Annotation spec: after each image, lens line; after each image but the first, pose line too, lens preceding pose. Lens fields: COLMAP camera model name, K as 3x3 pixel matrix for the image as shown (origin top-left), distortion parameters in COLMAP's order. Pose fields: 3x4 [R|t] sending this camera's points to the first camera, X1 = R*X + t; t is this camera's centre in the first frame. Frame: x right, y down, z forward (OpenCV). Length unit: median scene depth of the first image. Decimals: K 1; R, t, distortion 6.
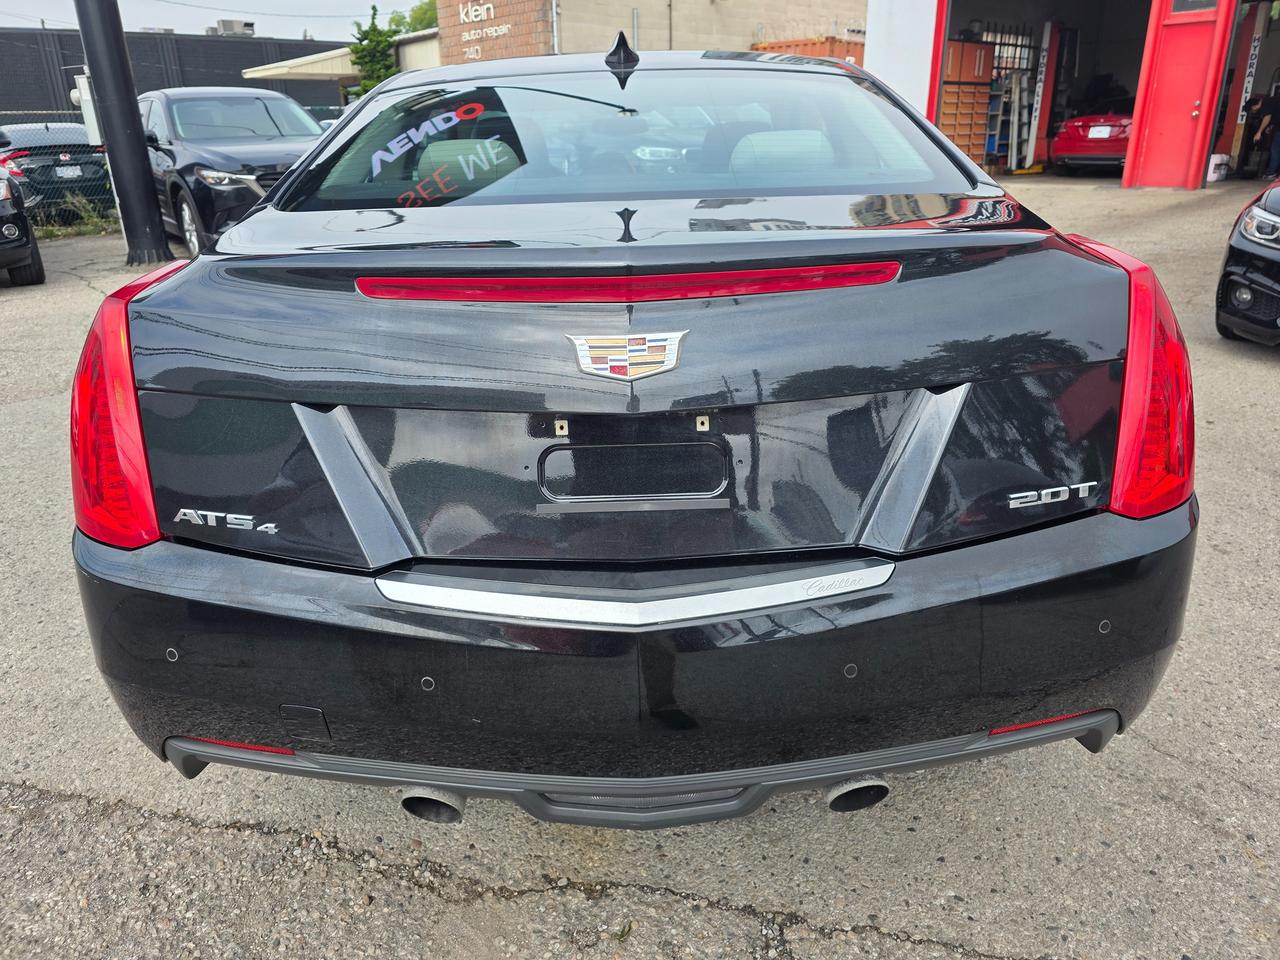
lens RADIAL K [[871.6, 0, 627.1], [0, 871.6, 467.8], [0, 0, 1]] dist [0.051042, -0.050876]
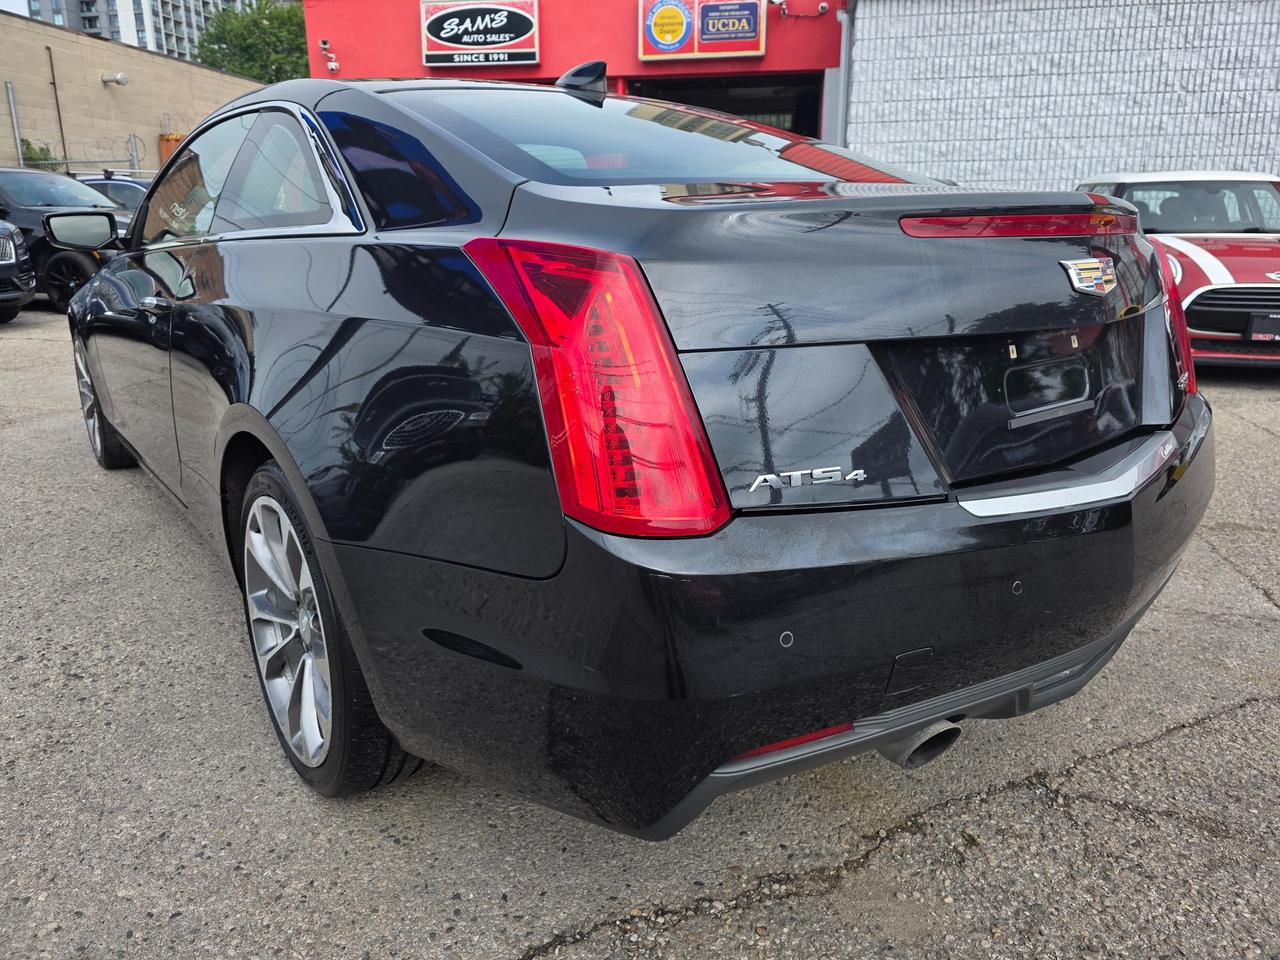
lens RADIAL K [[870.7, 0, 640.0], [0, 870.7, 480.0], [0, 0, 1]] dist [0.050449, -0.049807]
pose [[0.787753, -0.142544, 0.599271, -0.720087], [0.205435, 0.977955, -0.037430, 0.037938], [-0.580725, 0.152597, 0.799671, 0.232510]]
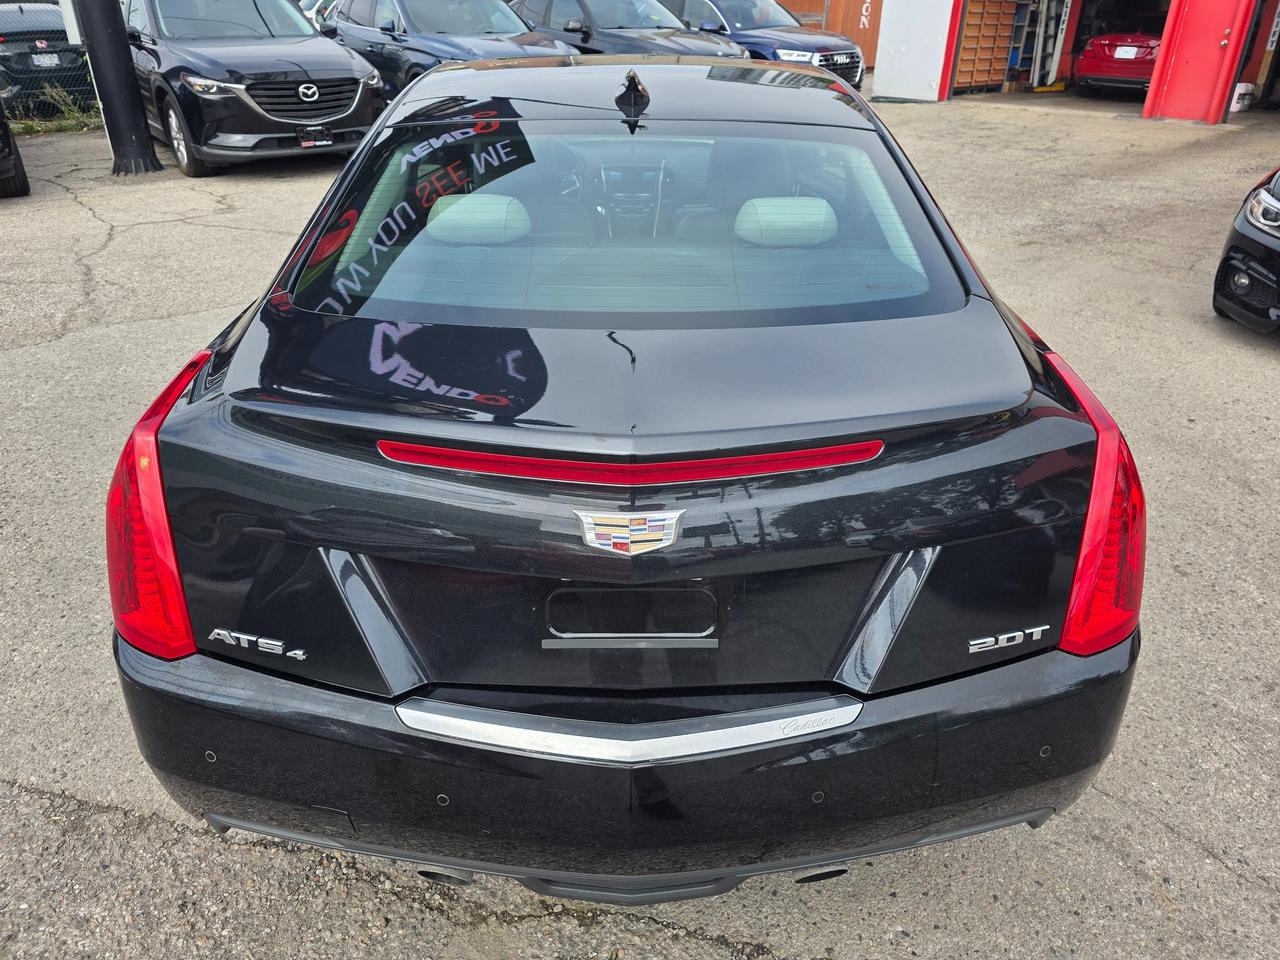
lens RADIAL K [[870.7, 0, 640.0], [0, 870.7, 480.0], [0, 0, 1]] dist [0.050449, -0.049807]
pose [[0.999396, 0.028370, 0.020086, -0.005488], [-0.030696, 0.991432, 0.126963, -0.184085], [-0.016312, -0.127502, 0.991704, -0.040195]]
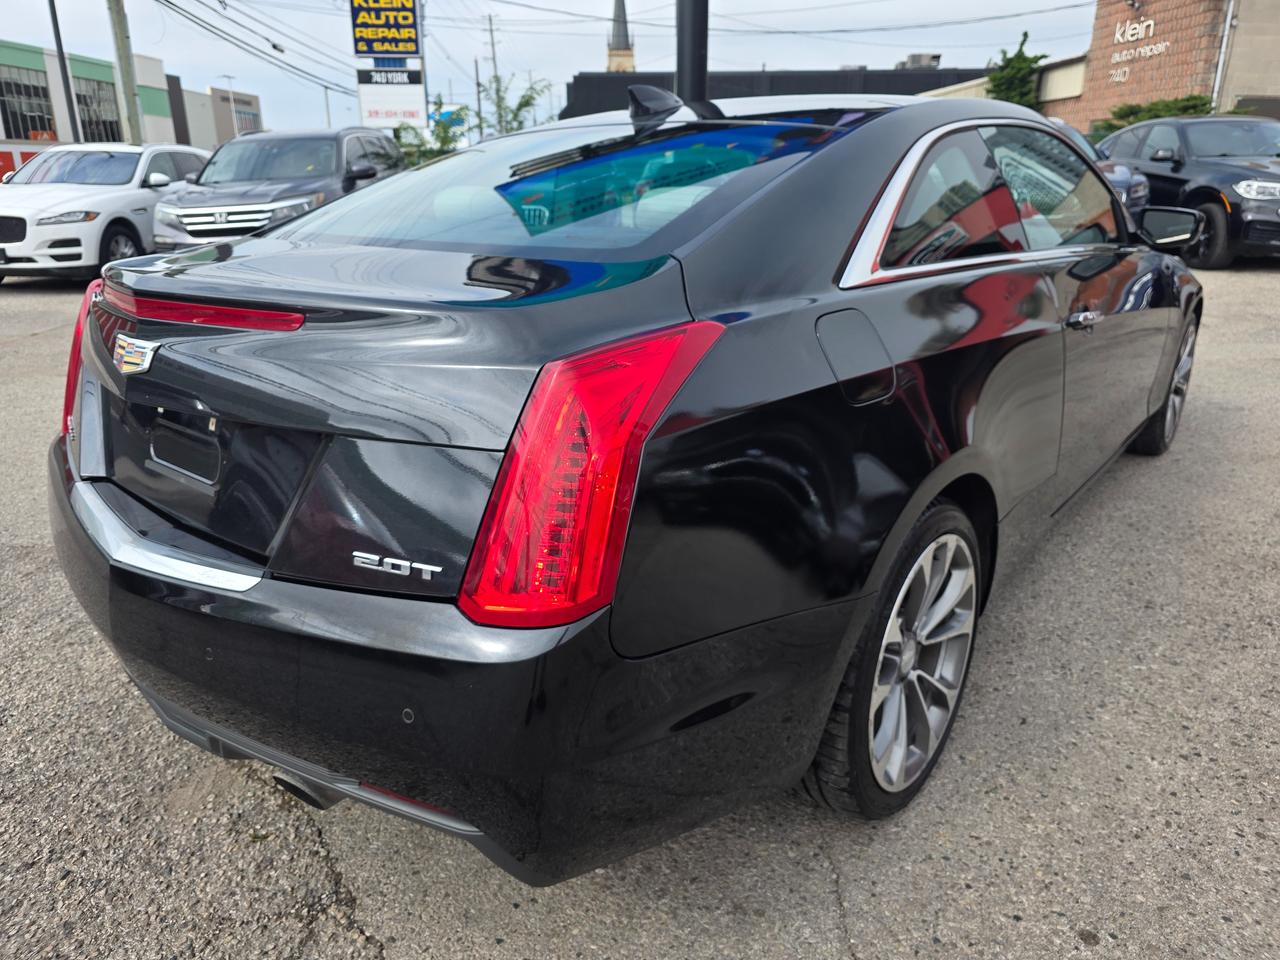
lens RADIAL K [[867.0, 0, 620.7], [0, 867.0, 477.3], [0, 0, 1]] dist [0.056877, -0.055485]
pose [[0.761035, 0.231777, -0.605892, 0.779551], [-0.241794, 0.968039, 0.066605, -0.120582], [0.601964, 0.095813, 0.792754, 0.228606]]
